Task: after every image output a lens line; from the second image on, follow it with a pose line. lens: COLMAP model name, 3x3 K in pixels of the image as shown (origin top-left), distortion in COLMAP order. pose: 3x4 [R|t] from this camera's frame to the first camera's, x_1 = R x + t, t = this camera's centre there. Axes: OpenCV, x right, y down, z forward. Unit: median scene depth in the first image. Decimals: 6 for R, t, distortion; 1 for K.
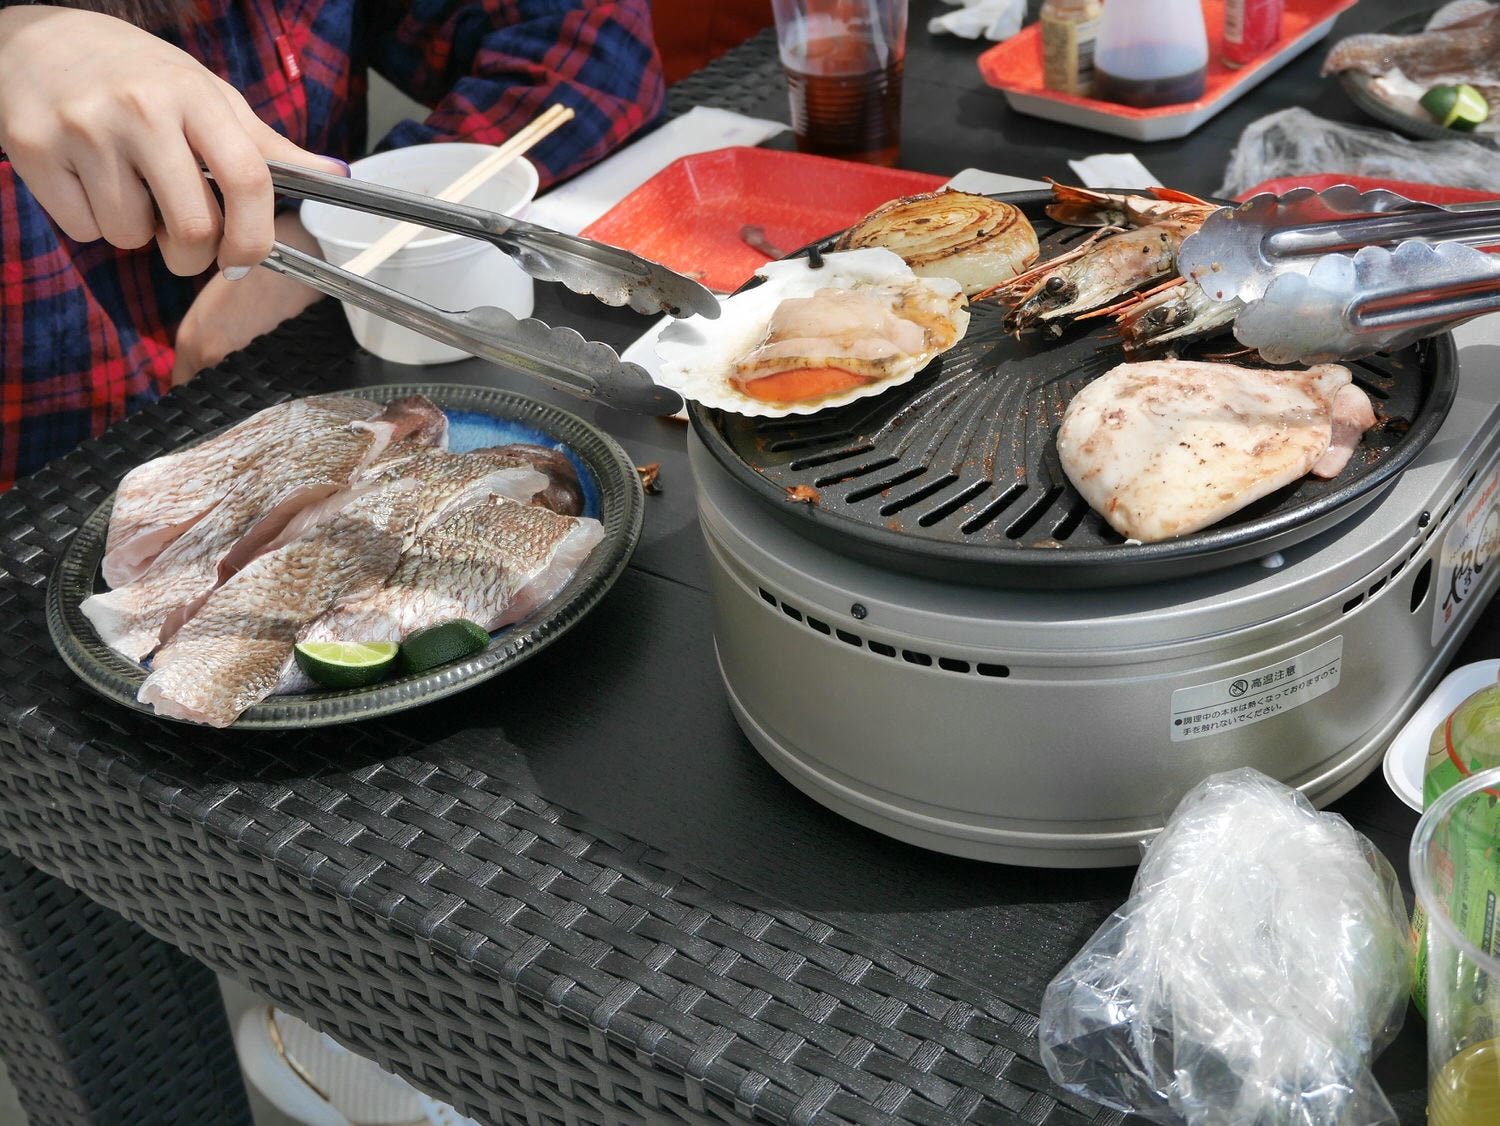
lens RADIAL K [[2024.5, 0, 750.8], [0, 2024.5, 563.9], [0, 0, 1]] dist [0.035594, 0.000000]
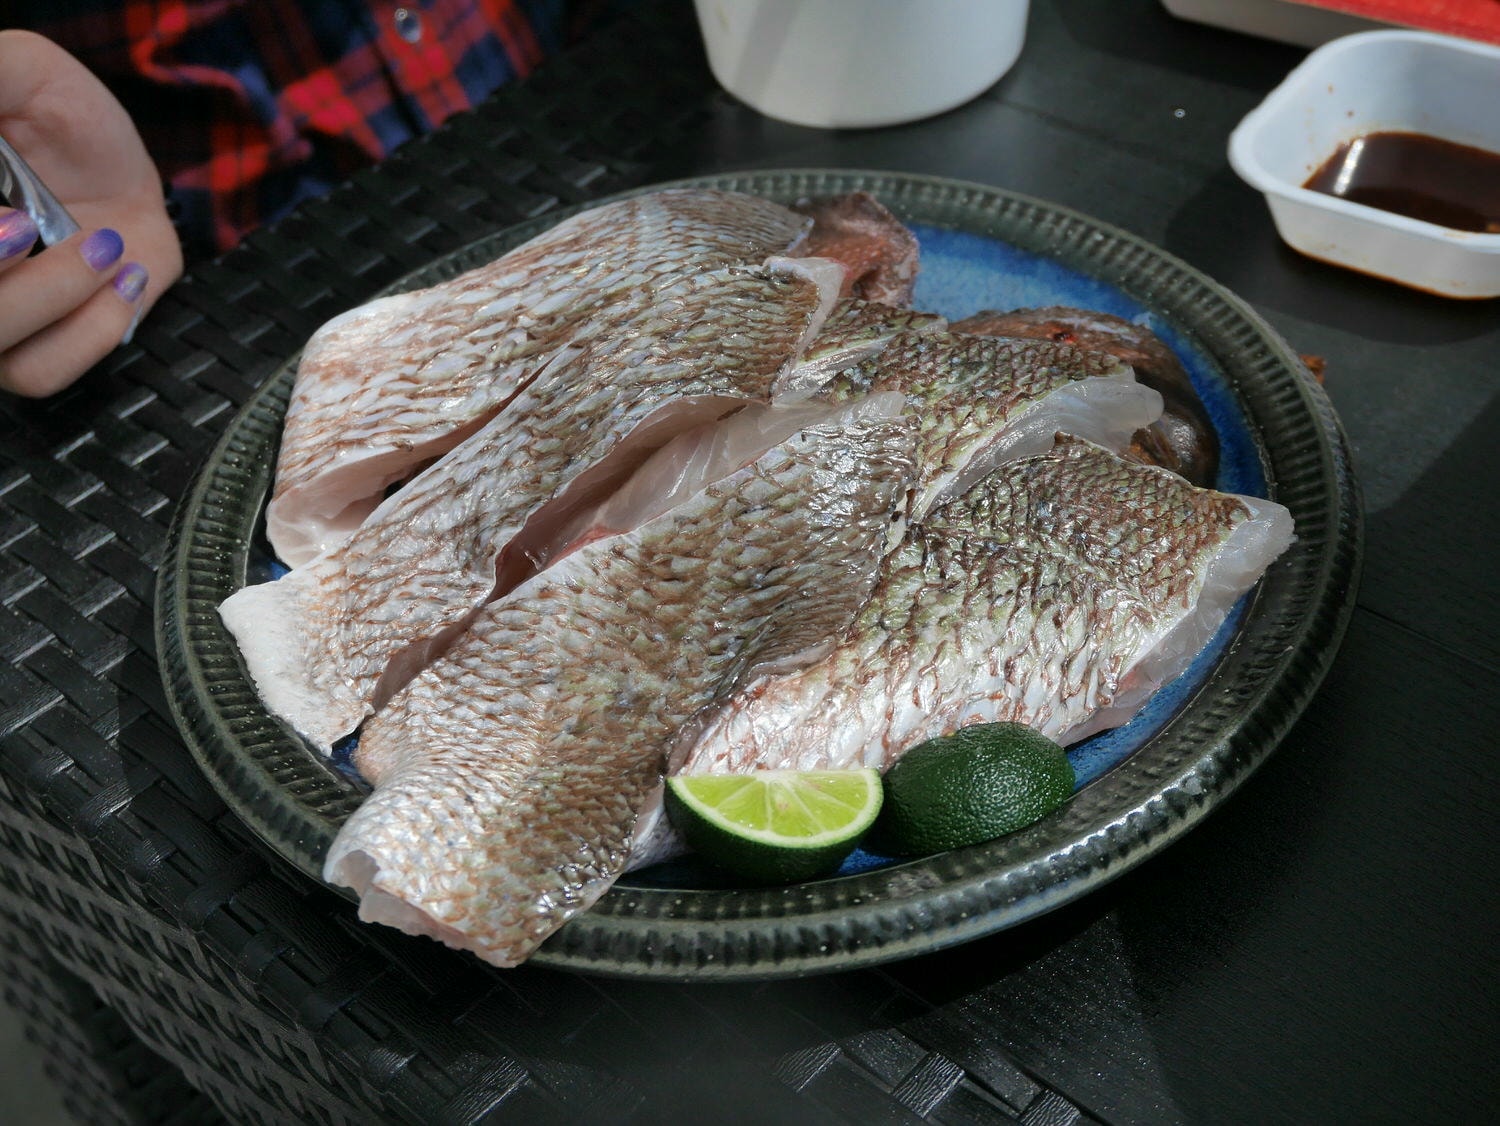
lens RADIAL K [[2024.5, 0, 748.9], [0, 2024.5, 562.6], [0, 0, 1]] dist [0.035594, 0.000000]
pose [[0.993578, 0.075192, -0.084547, -0.160772], [-0.063621, 0.989196, 0.132074, -0.064010], [0.093565, -0.125847, 0.987628, 0.525364]]
